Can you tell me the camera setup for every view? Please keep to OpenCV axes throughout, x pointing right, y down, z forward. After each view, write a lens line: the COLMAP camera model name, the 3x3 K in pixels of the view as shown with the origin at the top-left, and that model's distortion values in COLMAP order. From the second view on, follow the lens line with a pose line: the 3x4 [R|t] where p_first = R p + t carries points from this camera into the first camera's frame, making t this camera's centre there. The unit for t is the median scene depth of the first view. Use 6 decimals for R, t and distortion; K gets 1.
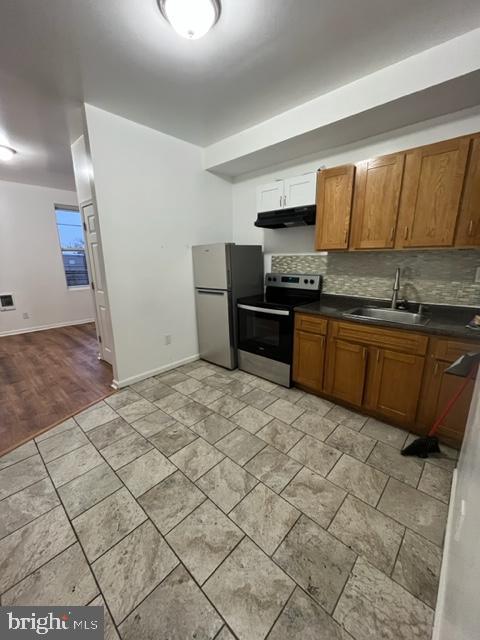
lens RADIAL K [[256.3, 0, 238.0], [0, 256.3, 317.7], [0, 0, 1]] dist [-0.002083, -0.000023]
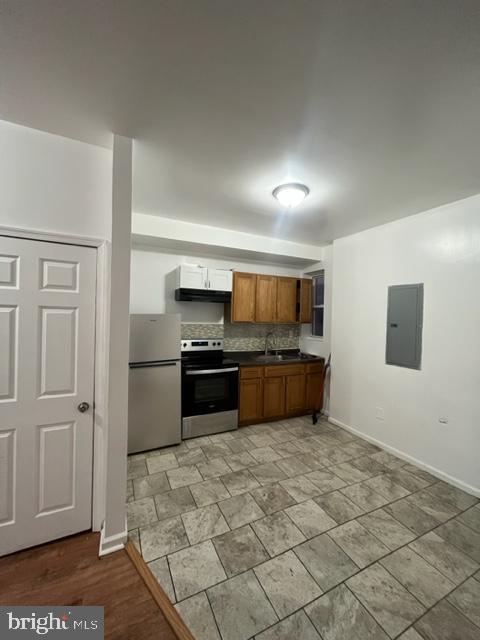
lens RADIAL K [[256.3, 0, 238.0], [0, 256.3, 317.7], [0, 0, 1]] dist [-0.002083, -0.000023]
pose [[0.362252, 0.011368, 0.932011, -1.138425], [0.186856, 0.978741, -0.084564, -0.177904], [-0.913158, 0.204785, 0.352427, 0.517620]]
